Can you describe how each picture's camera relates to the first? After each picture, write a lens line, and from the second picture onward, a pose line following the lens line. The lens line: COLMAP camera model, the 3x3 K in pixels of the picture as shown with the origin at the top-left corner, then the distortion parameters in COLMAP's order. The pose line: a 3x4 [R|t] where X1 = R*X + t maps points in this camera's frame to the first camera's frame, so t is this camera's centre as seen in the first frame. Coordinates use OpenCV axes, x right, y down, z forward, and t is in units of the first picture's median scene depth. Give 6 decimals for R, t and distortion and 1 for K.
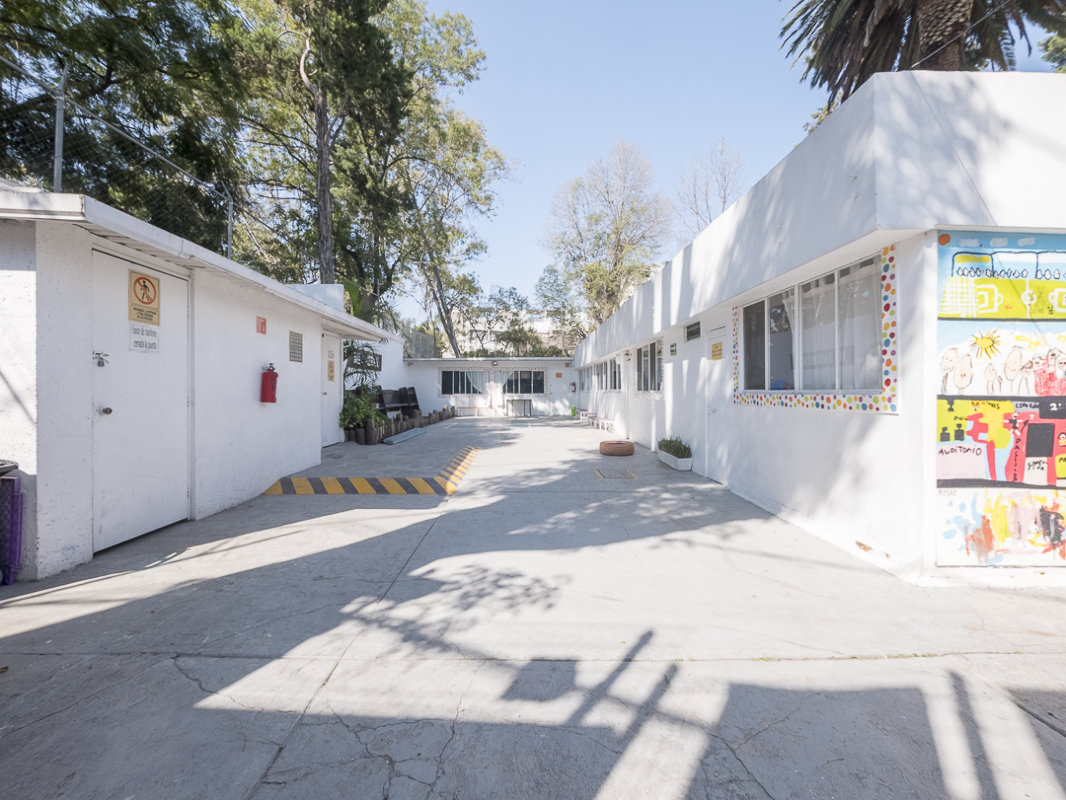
lens RADIAL K [[450.9, 0, 532.7], [0, 450.9, 395.8], [0, 0, 1]] dist [0.000662, 0.000155]
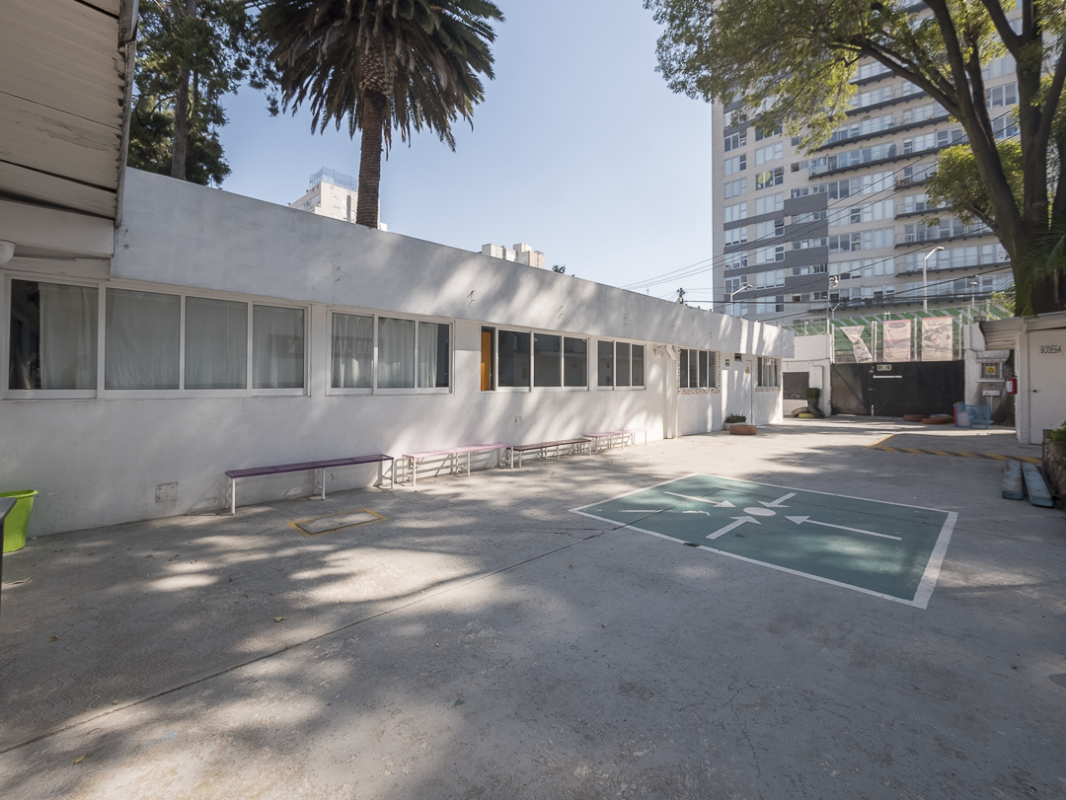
lens RADIAL K [[450.9, 0, 532.7], [0, 450.9, 395.8], [0, 0, 1]] dist [0.000662, 0.000155]
pose [[-0.664406, -0.010379, 0.747300, -0.465133], [0.015096, 0.999513, 0.027303, -0.033738], [-0.747220, 0.029421, -0.663925, 2.615686]]
